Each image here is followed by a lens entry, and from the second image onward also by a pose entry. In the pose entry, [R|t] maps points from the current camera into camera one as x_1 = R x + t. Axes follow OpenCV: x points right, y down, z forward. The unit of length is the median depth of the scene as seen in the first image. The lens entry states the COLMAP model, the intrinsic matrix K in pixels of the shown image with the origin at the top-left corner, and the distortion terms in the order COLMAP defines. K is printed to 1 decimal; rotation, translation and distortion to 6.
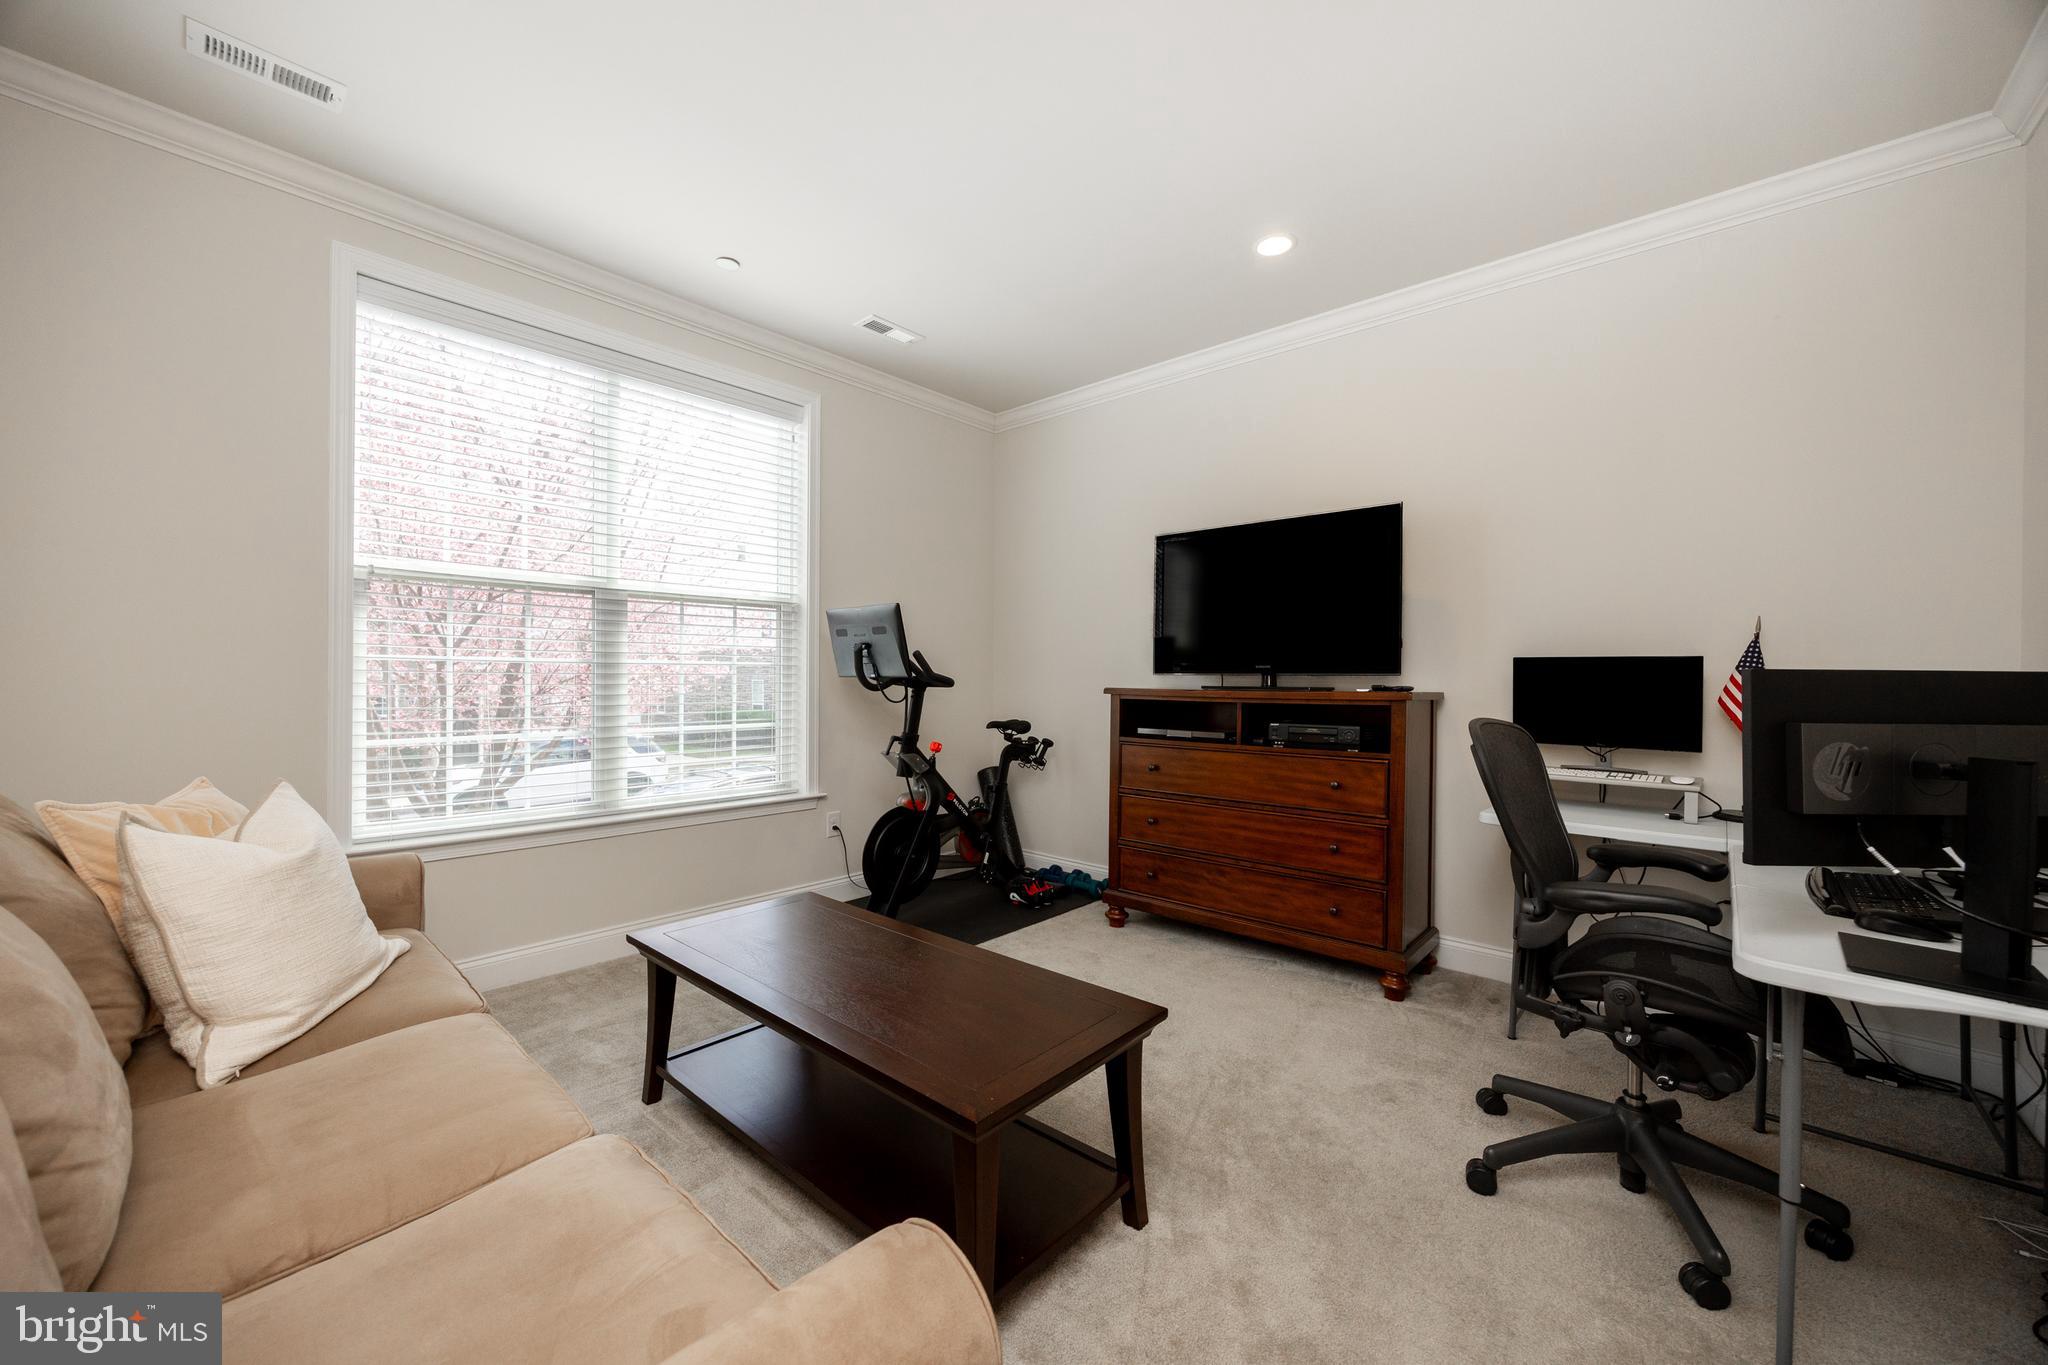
lens RADIAL K [[785.6, 0, 1026.6], [0, 785.6, 673.5], [0, 0, 1]] dist [0.000007, -0.000033]
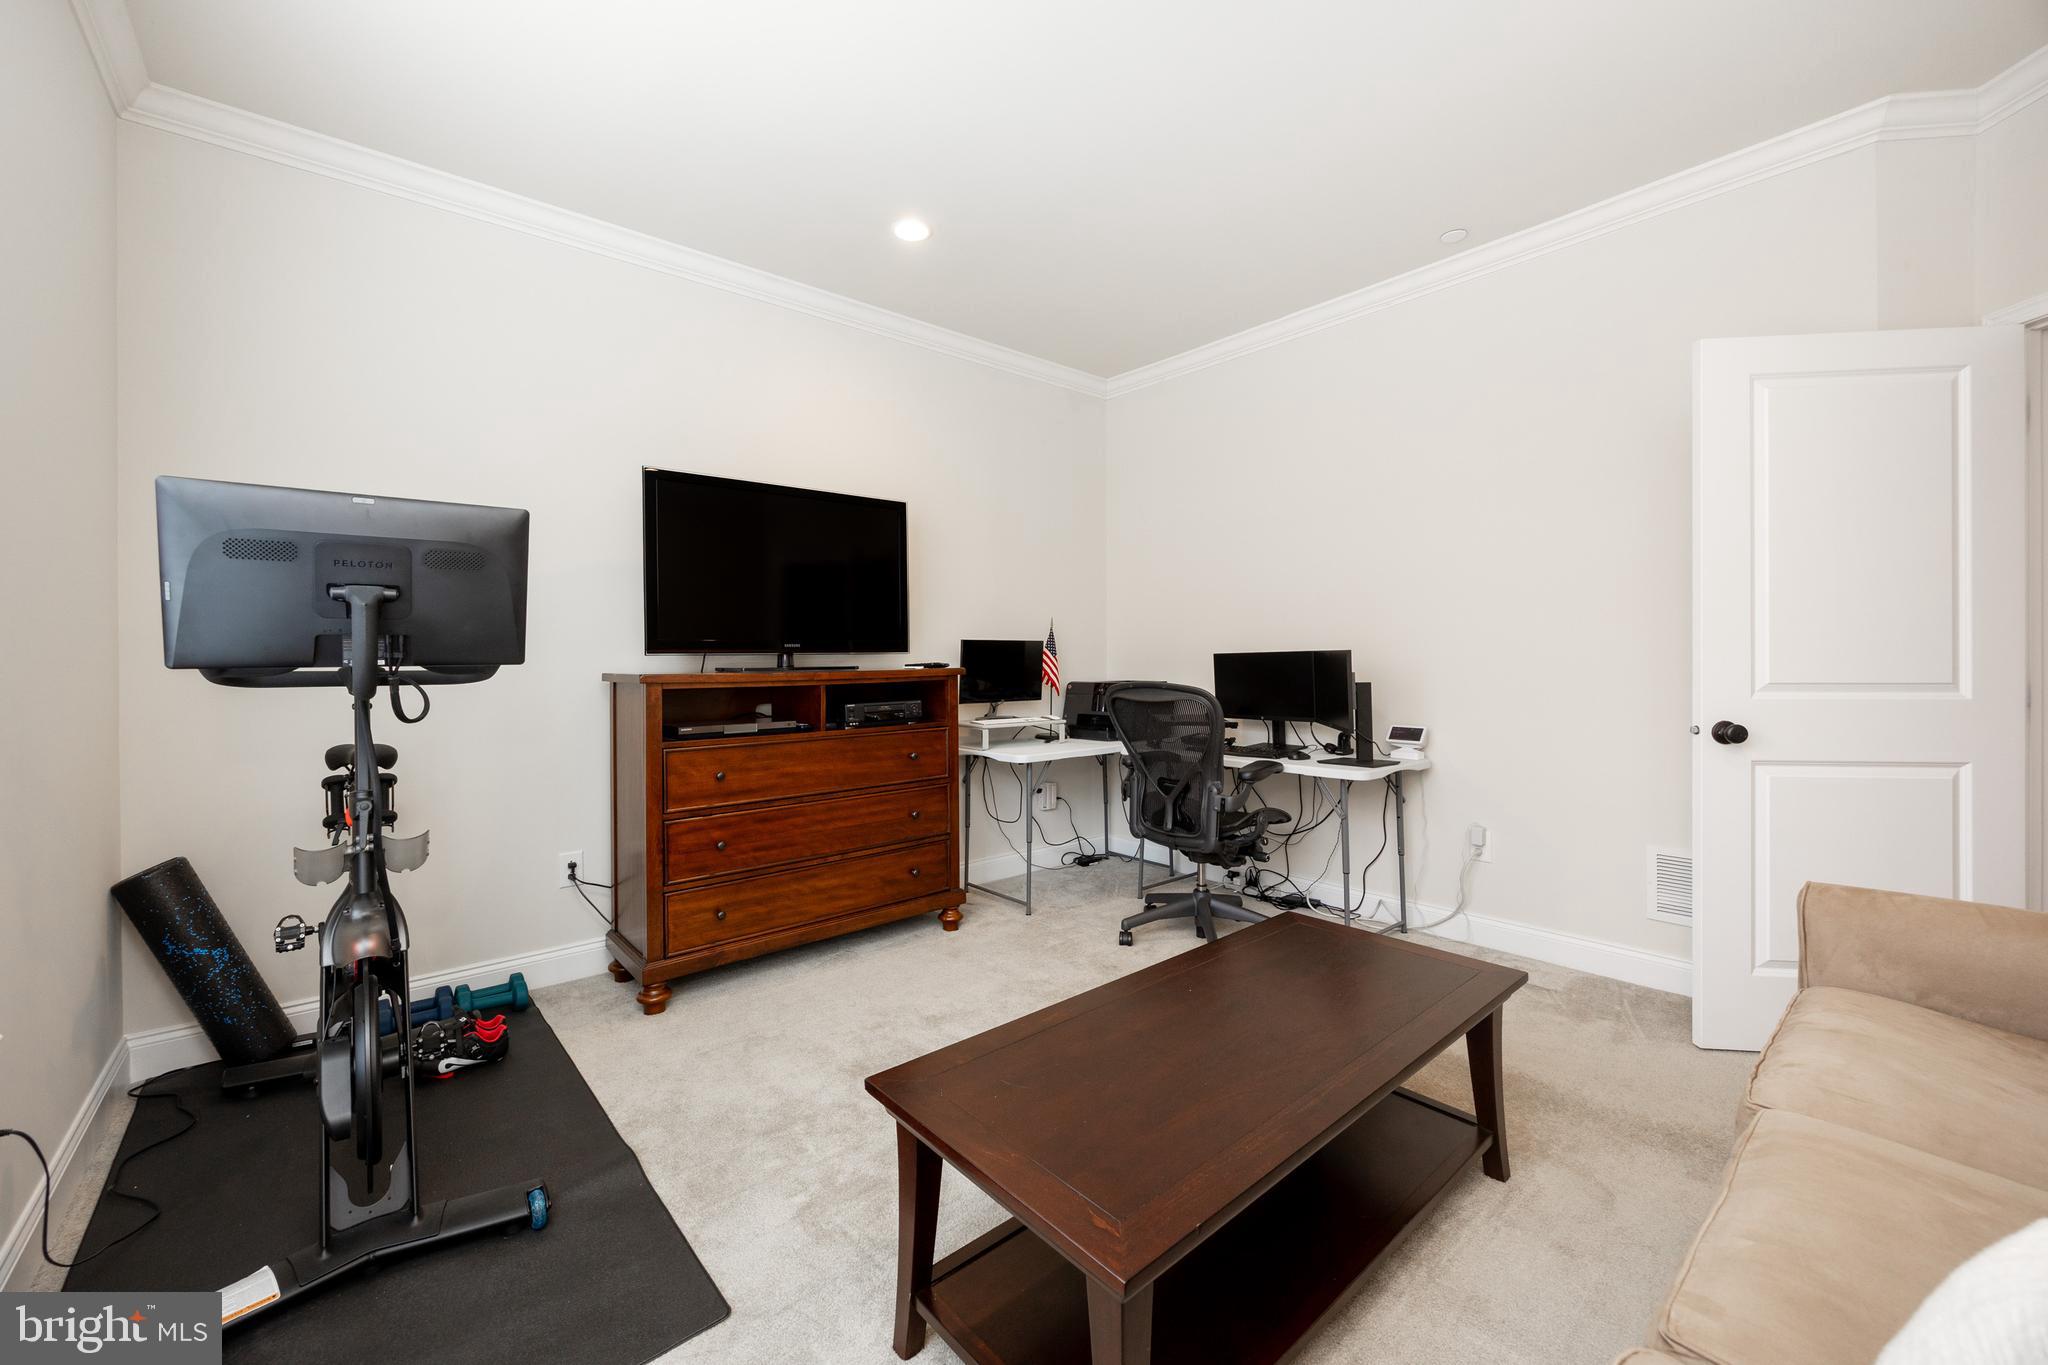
lens RADIAL K [[785.6, 0, 1005.8], [0, 785.6, 655.3], [0, 0, 1]] dist [0.000007, -0.000033]
pose [[0.142700, -0.008014, 0.989734, -0.562405], [0.001512, 0.999968, 0.007879, -0.003610], [-0.989765, 0.000372, 0.142707, 0.621396]]
